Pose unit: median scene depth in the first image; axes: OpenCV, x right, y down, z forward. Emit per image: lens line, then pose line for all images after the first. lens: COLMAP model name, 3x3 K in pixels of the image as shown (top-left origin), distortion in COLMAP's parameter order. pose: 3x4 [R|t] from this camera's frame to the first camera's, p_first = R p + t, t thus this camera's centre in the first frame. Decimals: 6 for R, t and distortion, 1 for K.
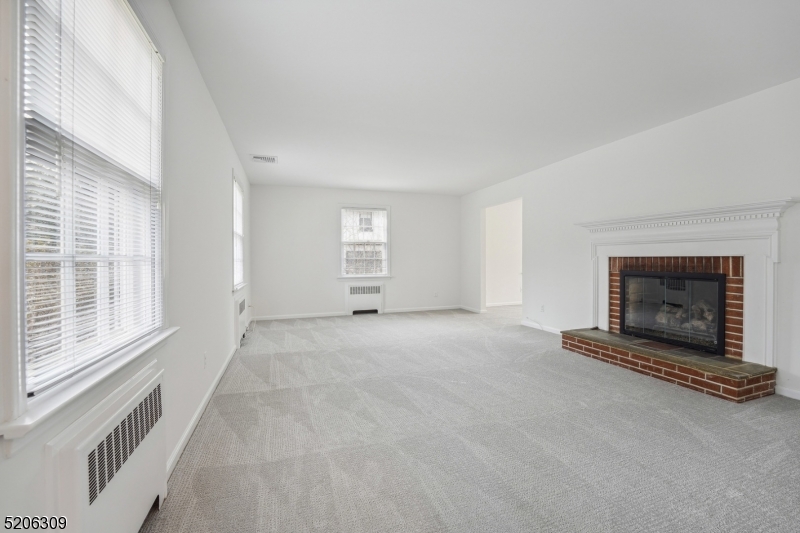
lens RADIAL K [[339.8, 0, 402.2], [0, 339.8, 260.3], [0, 0, 1]] dist [0.000465, 0.000088]
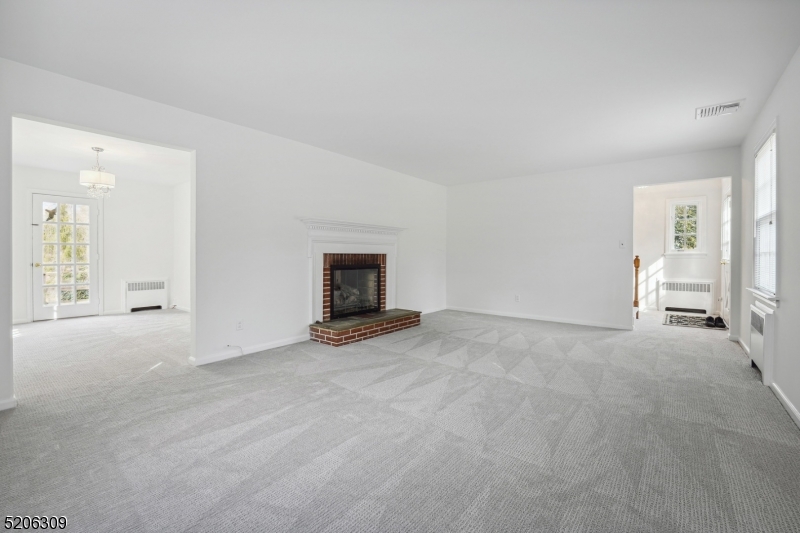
lens RADIAL K [[339.8, 0, 402.2], [0, 339.8, 260.3], [0, 0, 1]] dist [0.000465, 0.000088]
pose [[-0.507050, -0.005864, 0.861897, -0.527350], [0.008527, 0.999894, 0.011819, 0.002122], [-0.861874, 0.013342, -0.506946, 1.531793]]
